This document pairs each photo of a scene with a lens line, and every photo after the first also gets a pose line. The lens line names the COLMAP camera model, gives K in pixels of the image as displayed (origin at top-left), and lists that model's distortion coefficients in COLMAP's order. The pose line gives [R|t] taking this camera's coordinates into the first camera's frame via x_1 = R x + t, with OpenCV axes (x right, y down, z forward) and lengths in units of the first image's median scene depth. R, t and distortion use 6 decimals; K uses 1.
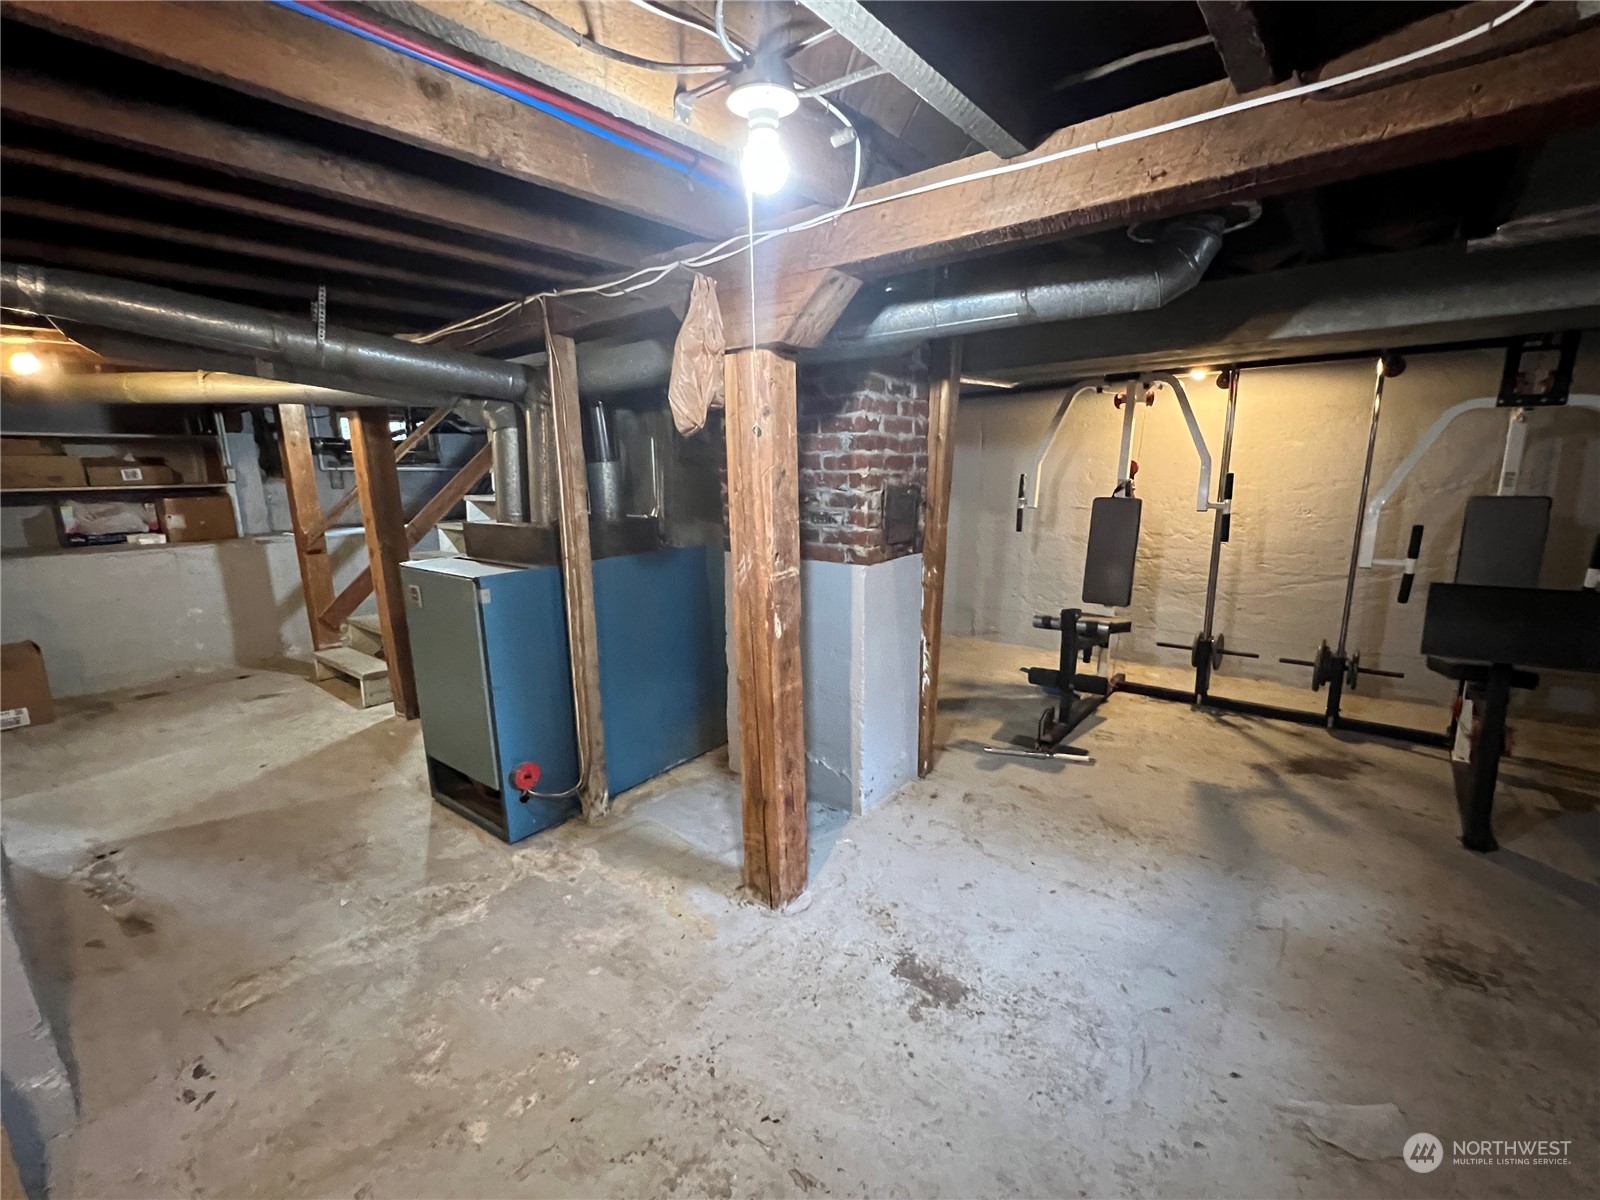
lens RADIAL K [[708.5, 0, 798.8], [0, 708.5, 609.1], [0, 0, 1]] dist [0.001501, 0.000248]
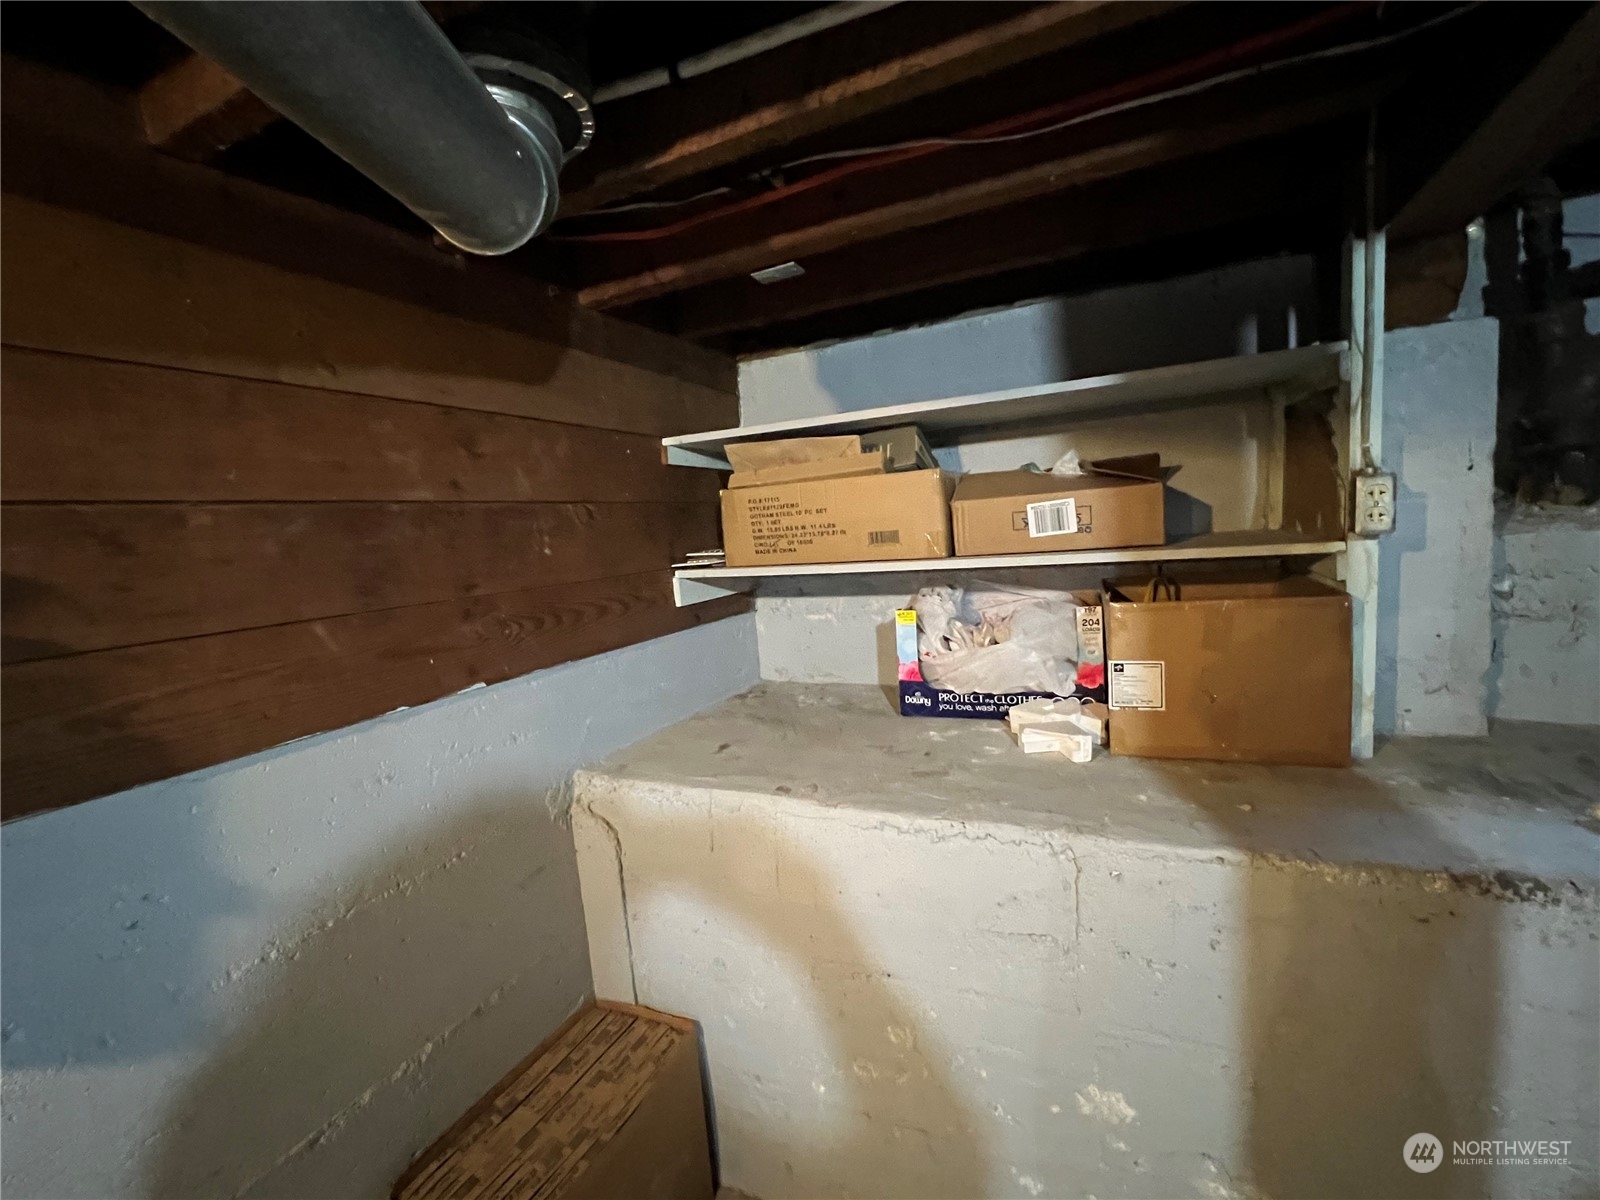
lens RADIAL K [[708.5, 0, 798.8], [0, 708.5, 609.1], [0, 0, 1]] dist [0.001501, 0.000248]
pose [[0.224826, 0.112846, -0.967842, -0.634899], [-0.128821, 0.987995, 0.085271, -0.156415], [0.965846, 0.105507, 0.236664, 0.793099]]
